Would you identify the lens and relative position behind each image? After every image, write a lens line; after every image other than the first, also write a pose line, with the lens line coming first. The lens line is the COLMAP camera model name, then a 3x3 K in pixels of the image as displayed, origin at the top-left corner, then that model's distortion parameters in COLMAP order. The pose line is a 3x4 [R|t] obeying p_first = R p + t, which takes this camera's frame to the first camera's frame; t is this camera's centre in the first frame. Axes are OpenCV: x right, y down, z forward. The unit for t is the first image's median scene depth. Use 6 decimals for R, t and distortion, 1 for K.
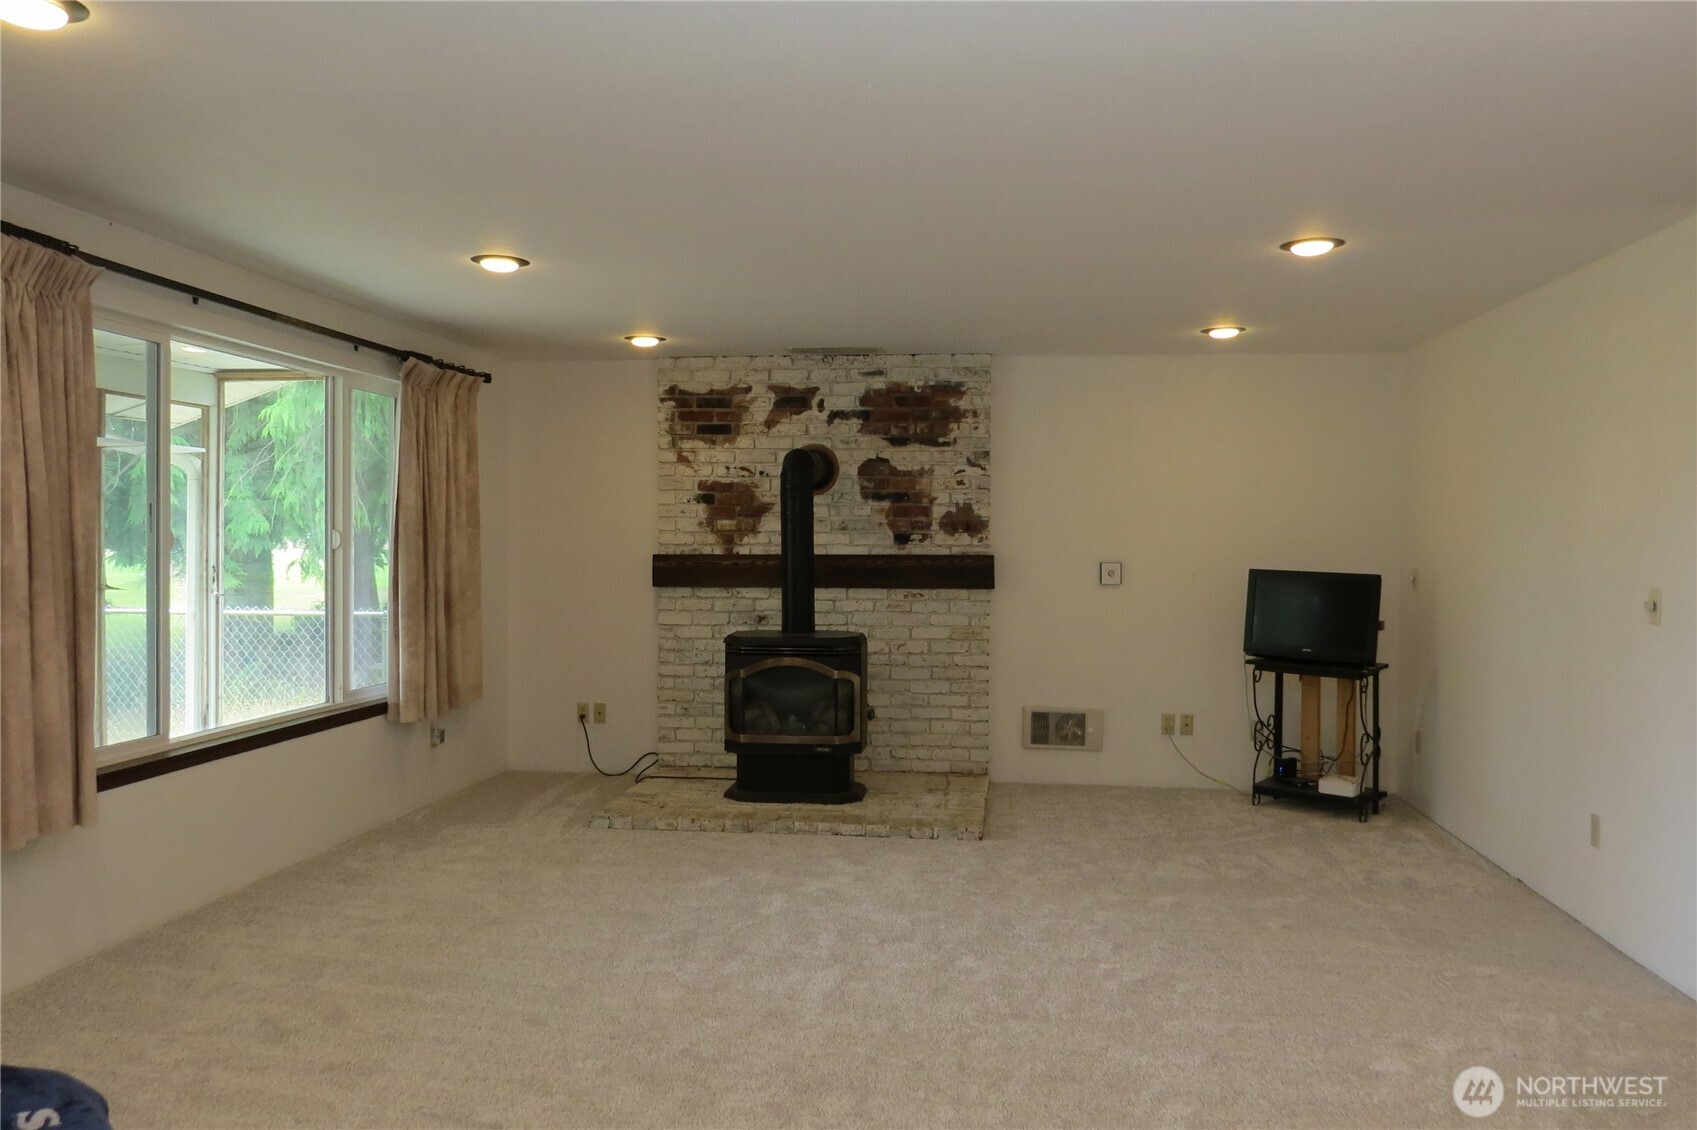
lens RADIAL K [[1365.9, 0, 851.4], [0, 1365.9, 564.6], [0, 0, 1]] dist [-0.012811, -0.007272]
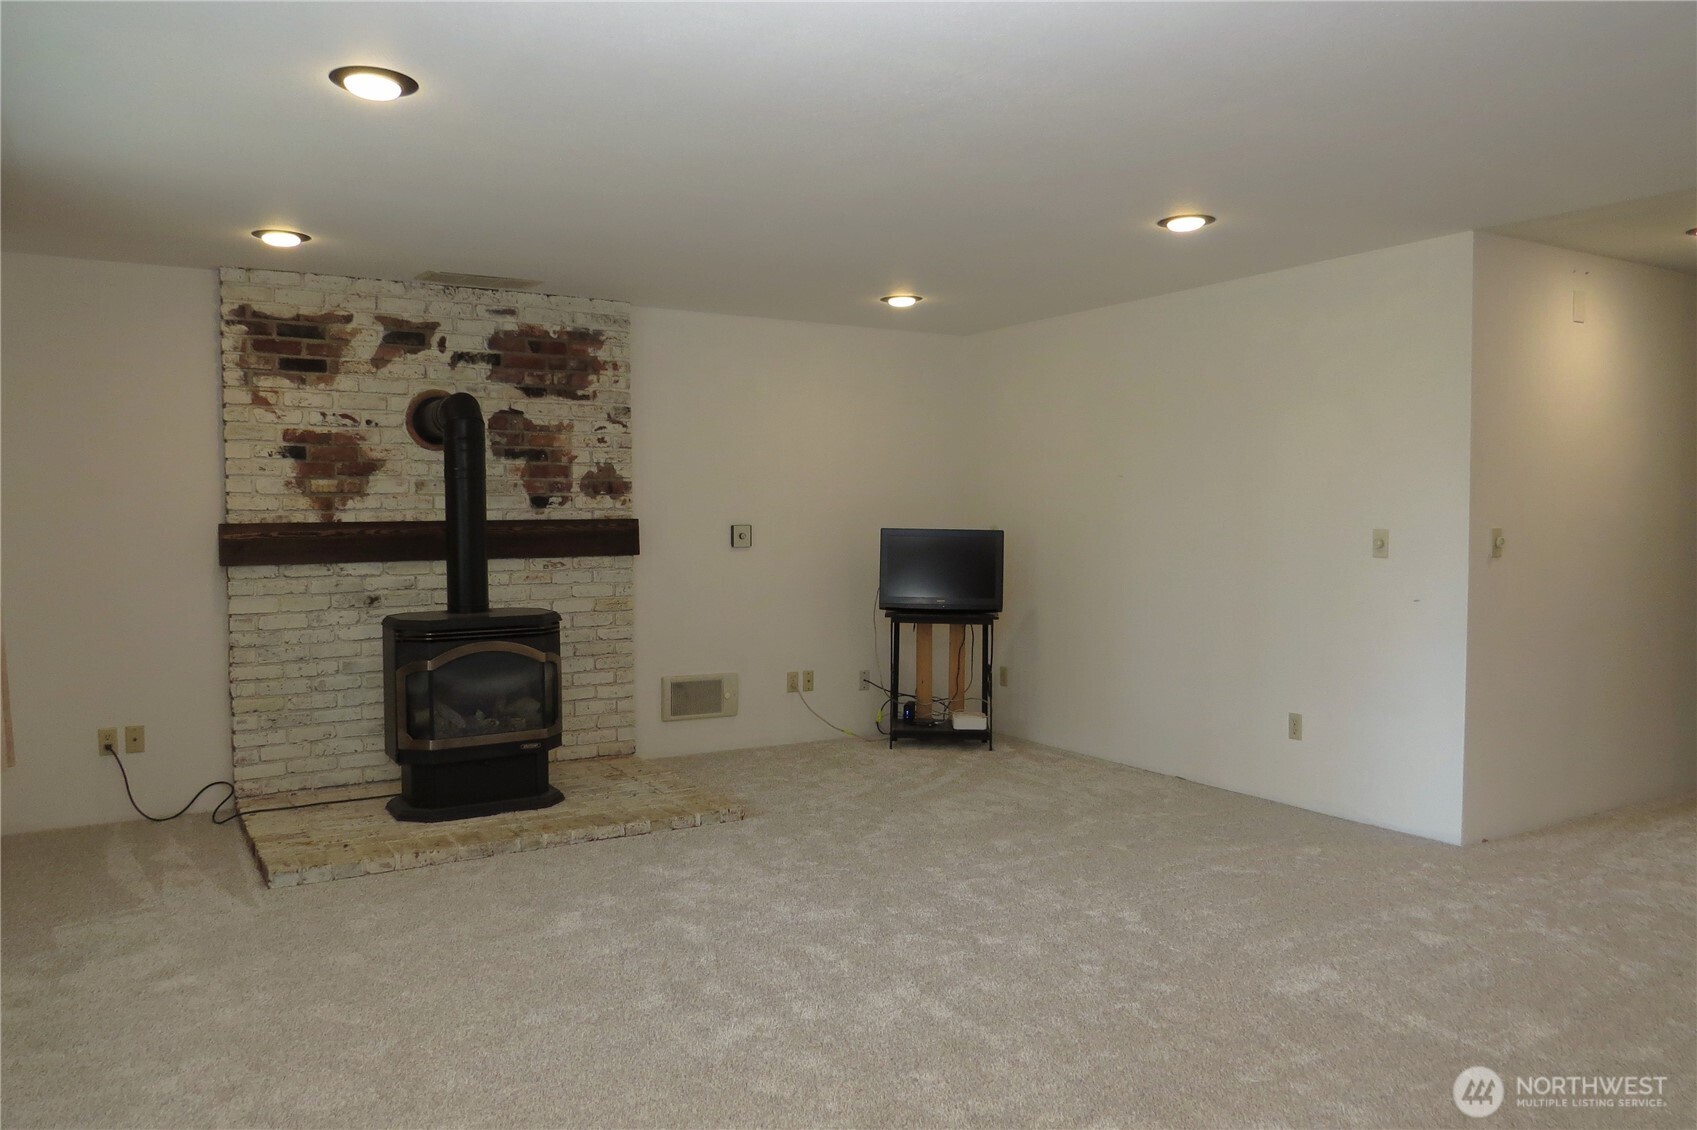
lens RADIAL K [[1242.9, 0, 849.3], [0, 1242.9, 560.7], [0, 0, 1]] dist [-0.011852, 0.003463]
pose [[0.779604, -0.032002, 0.625454, -0.314083], [0.024329, 0.999487, 0.020815, 0.007502], [-0.625800, -0.001010, 0.779983, 0.244258]]
